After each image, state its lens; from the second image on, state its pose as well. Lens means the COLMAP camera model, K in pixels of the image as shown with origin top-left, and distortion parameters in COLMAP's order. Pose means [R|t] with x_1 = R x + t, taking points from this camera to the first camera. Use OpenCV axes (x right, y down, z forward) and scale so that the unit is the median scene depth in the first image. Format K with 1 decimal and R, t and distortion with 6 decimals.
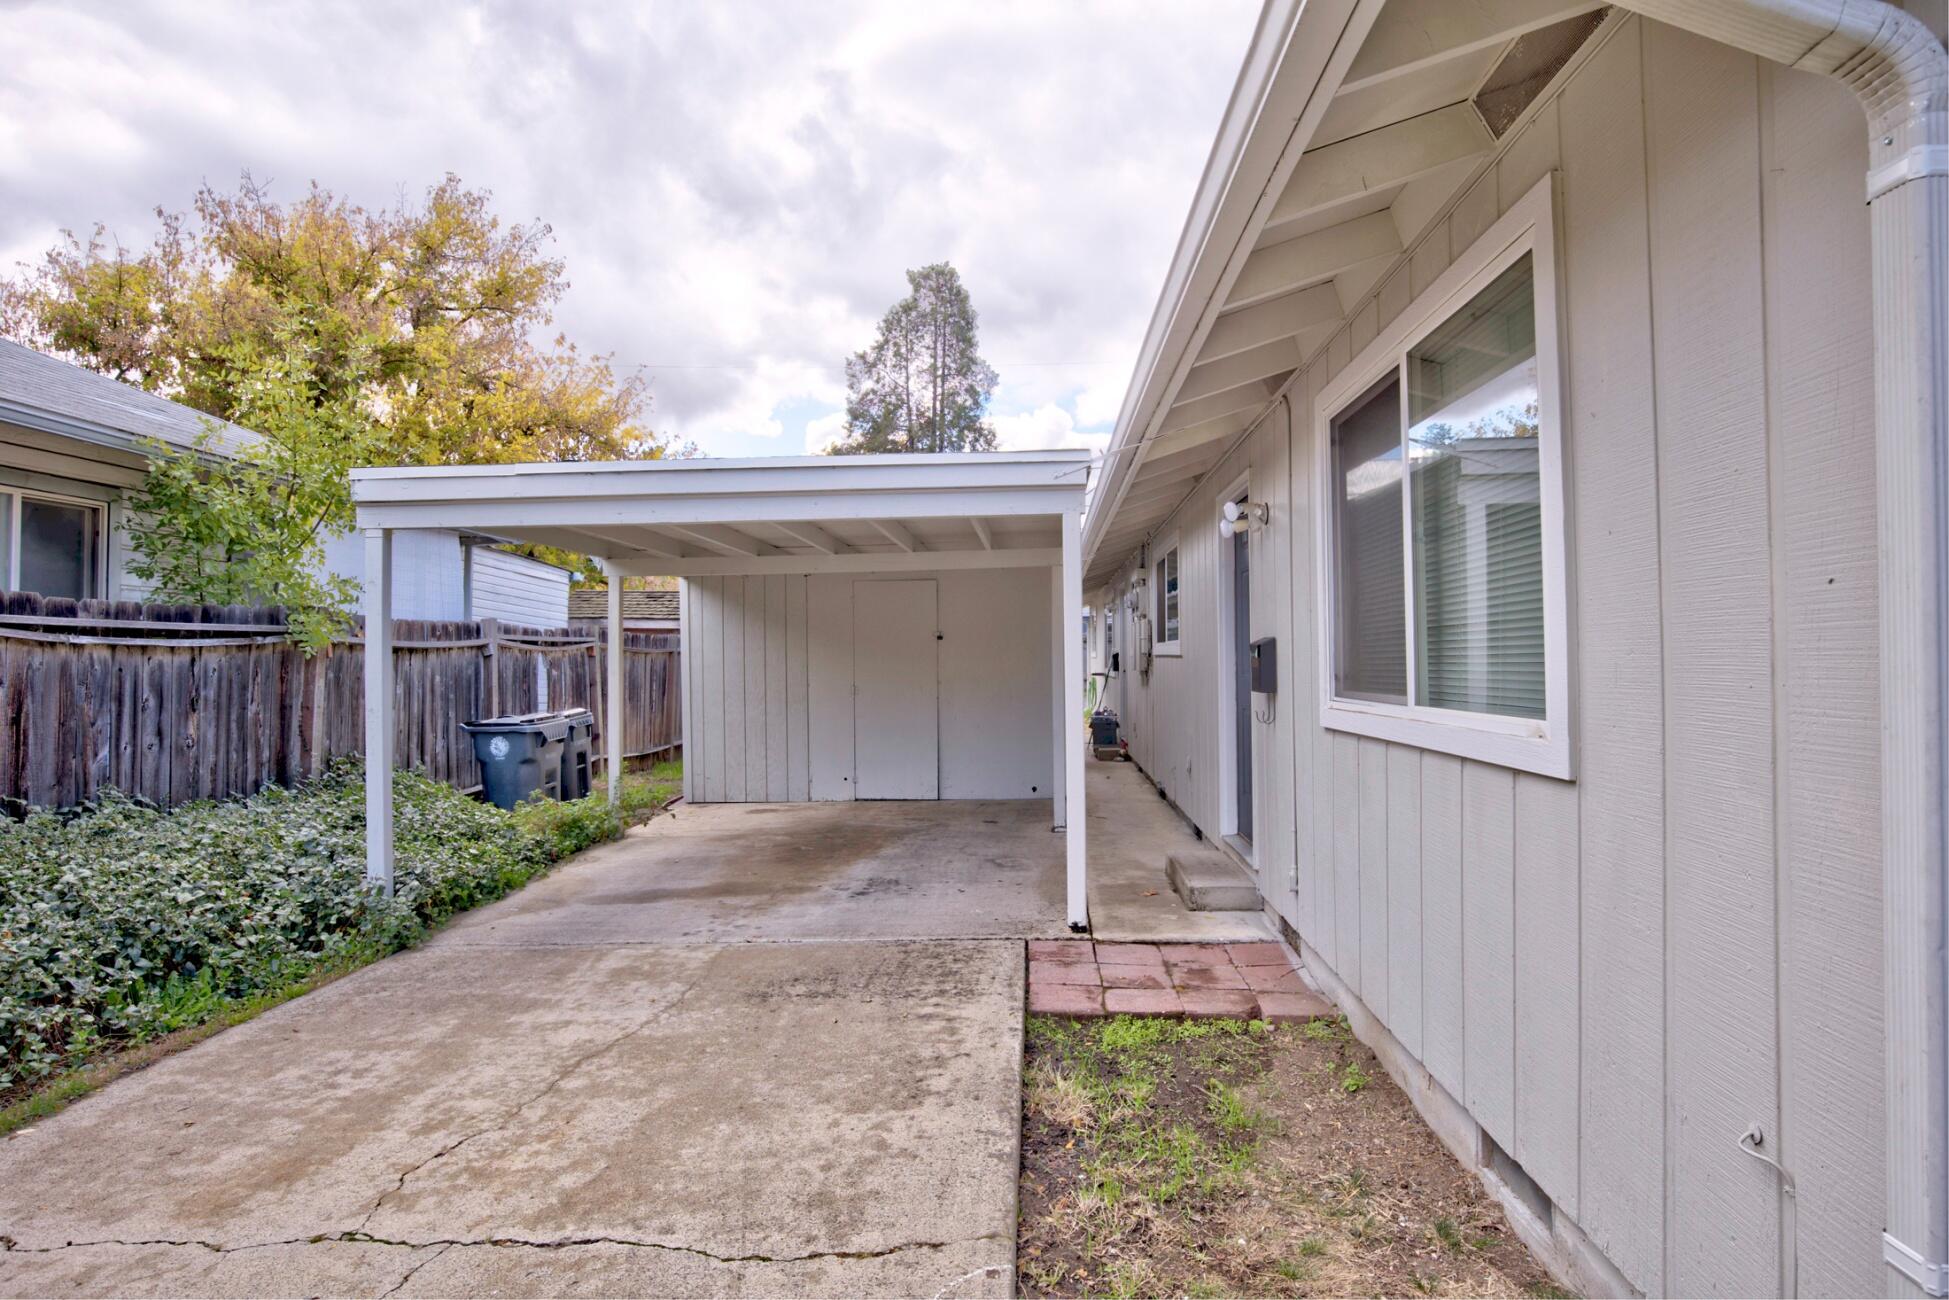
lens RADIAL K [[1060.4, 0, 976.9], [0, 1060.4, 688.3], [0, 0, 1]] dist [0.002126, 0.000351]
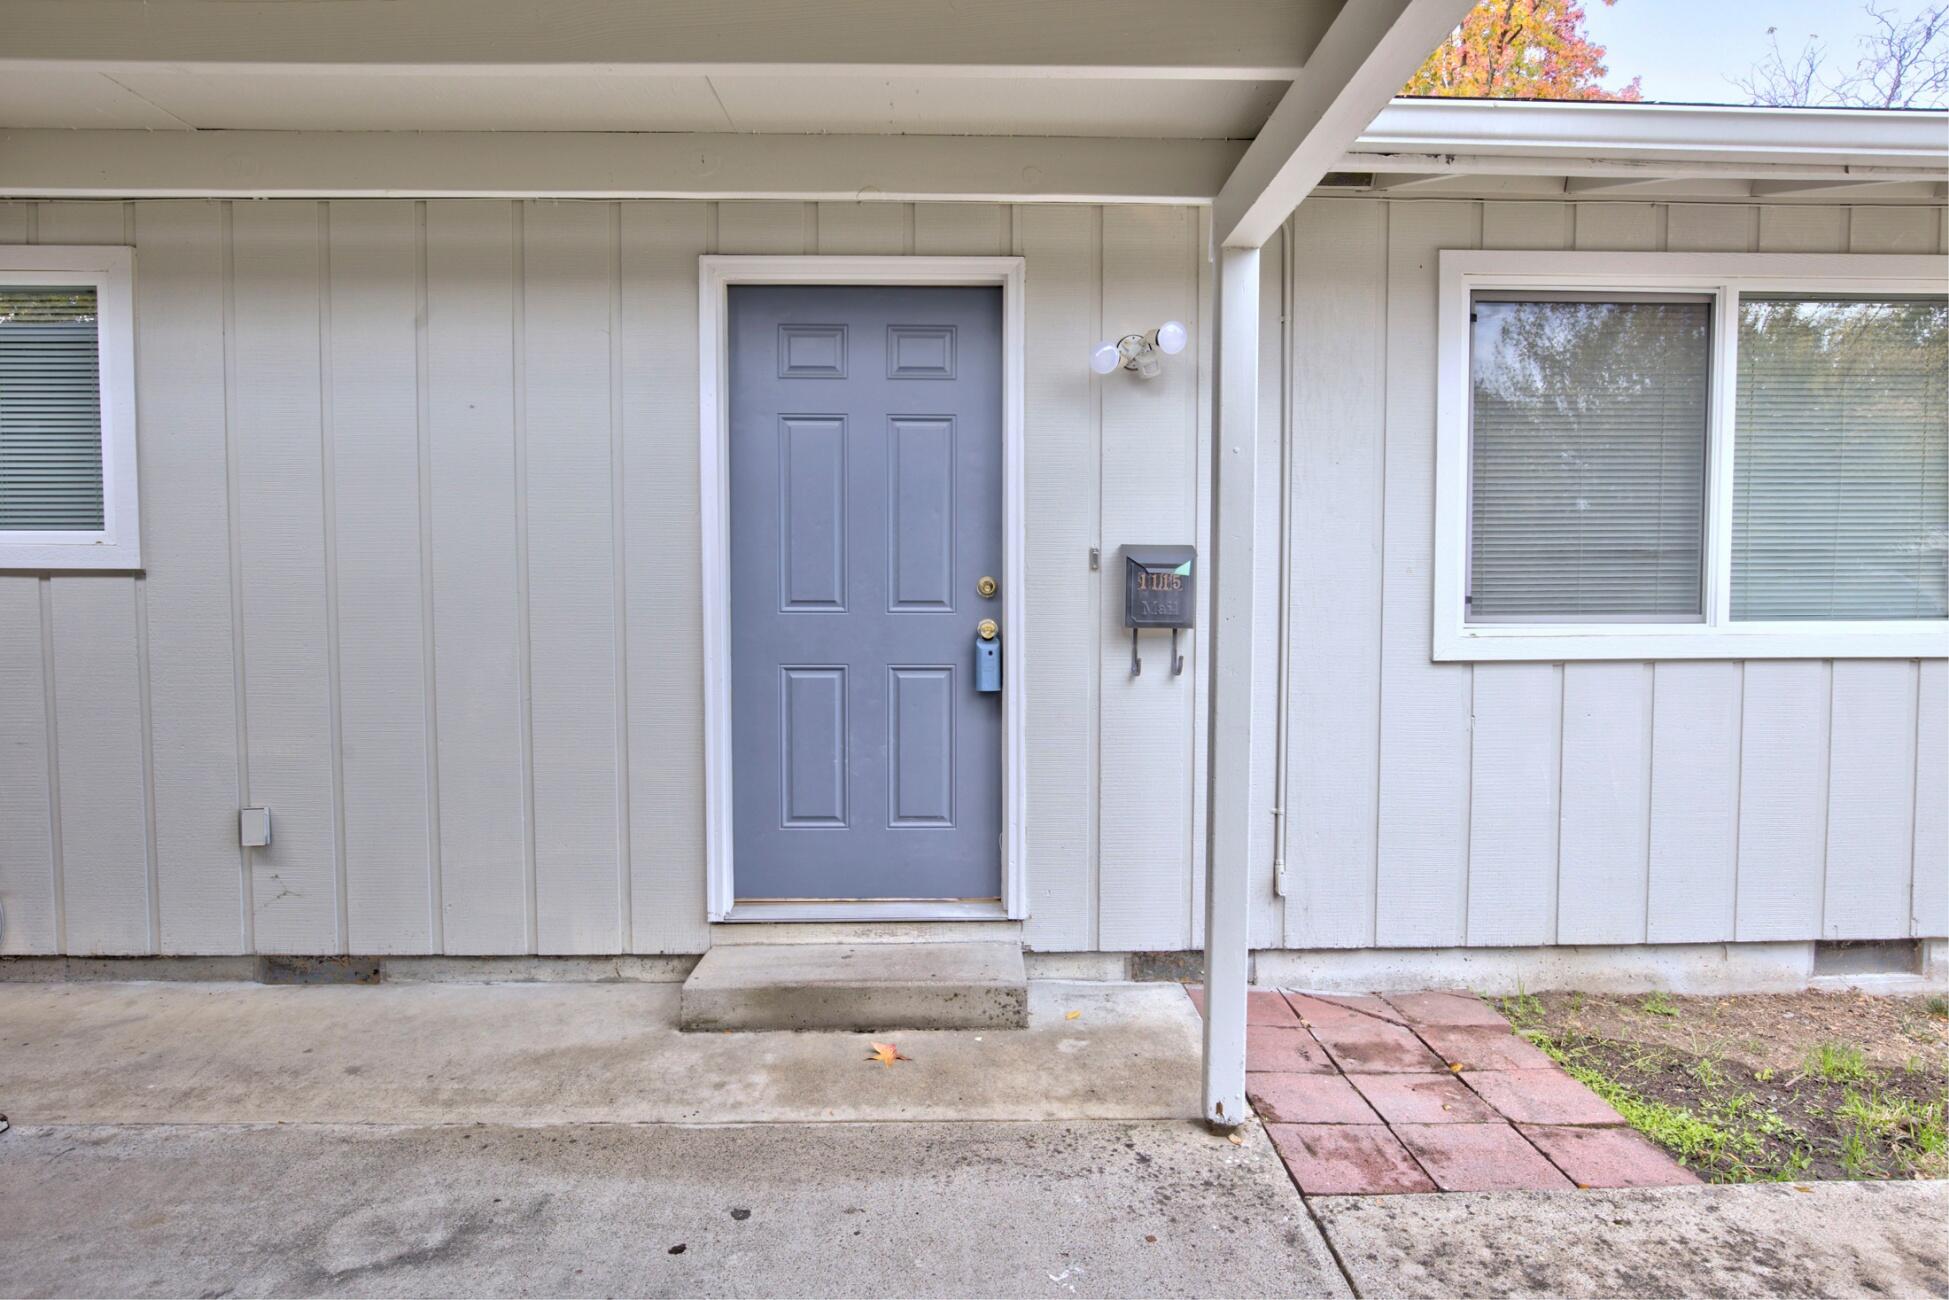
lens RADIAL K [[1051.0, 0, 982.0], [0, 1051.0, 631.1], [0, 0, 1]] dist [-0.018717, 0.001121]
pose [[-0.077786, -0.026011, 0.996631, -0.185458], [0.025696, 0.999275, 0.028086, -0.007282], [-0.996639, 0.027794, -0.077061, 0.574879]]
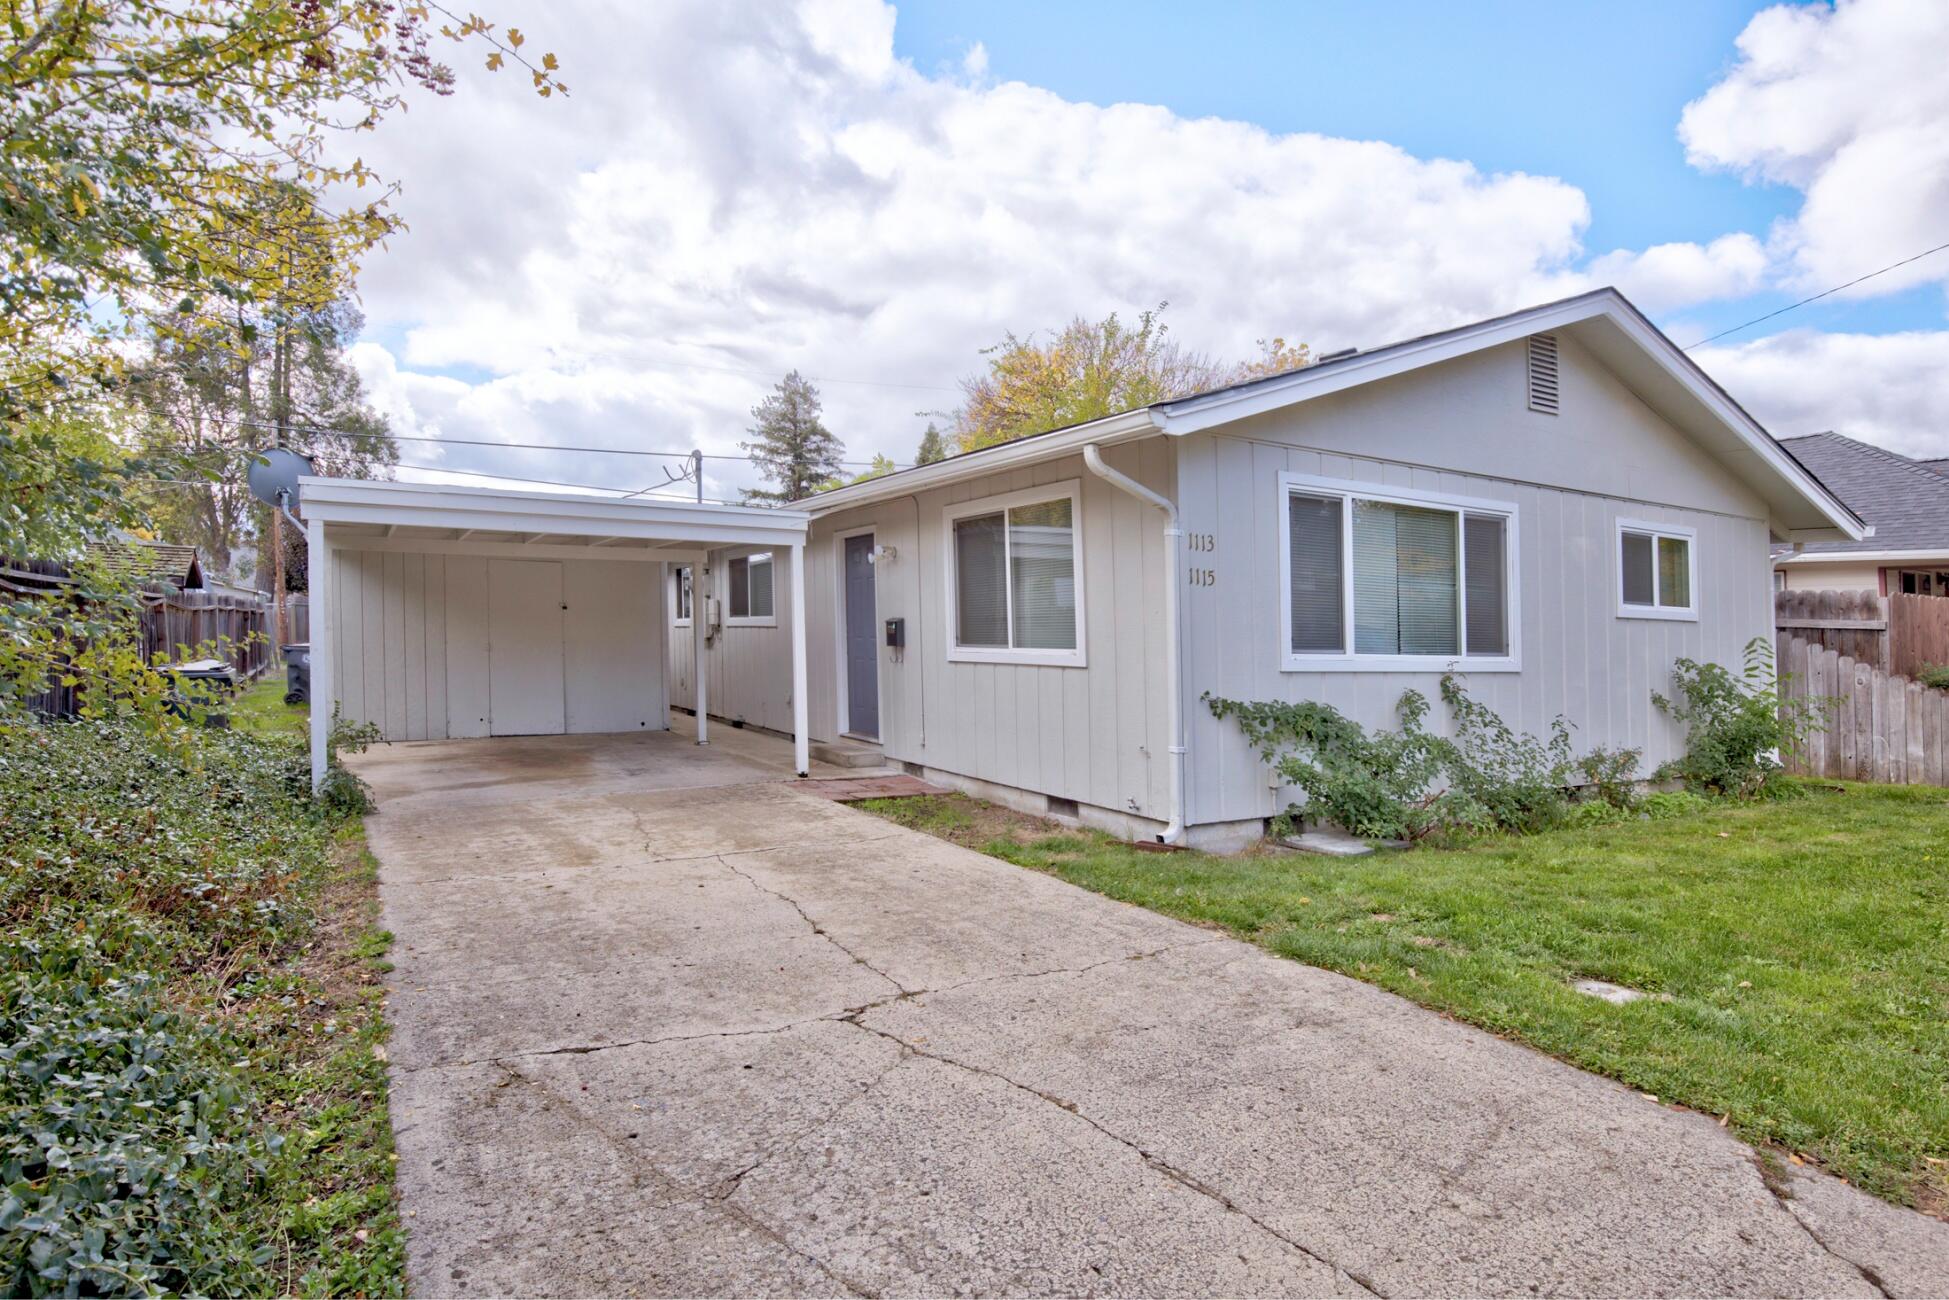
lens RADIAL K [[1051.0, 0, 982.0], [0, 1051.0, 631.1], [0, 0, 1]] dist [-0.018717, 0.001121]
pose [[0.825743, 0.021837, 0.563624, -0.339723], [-0.005482, 0.999514, -0.030693, 0.016741], [-0.564020, 0.022255, 0.825461, -0.332355]]
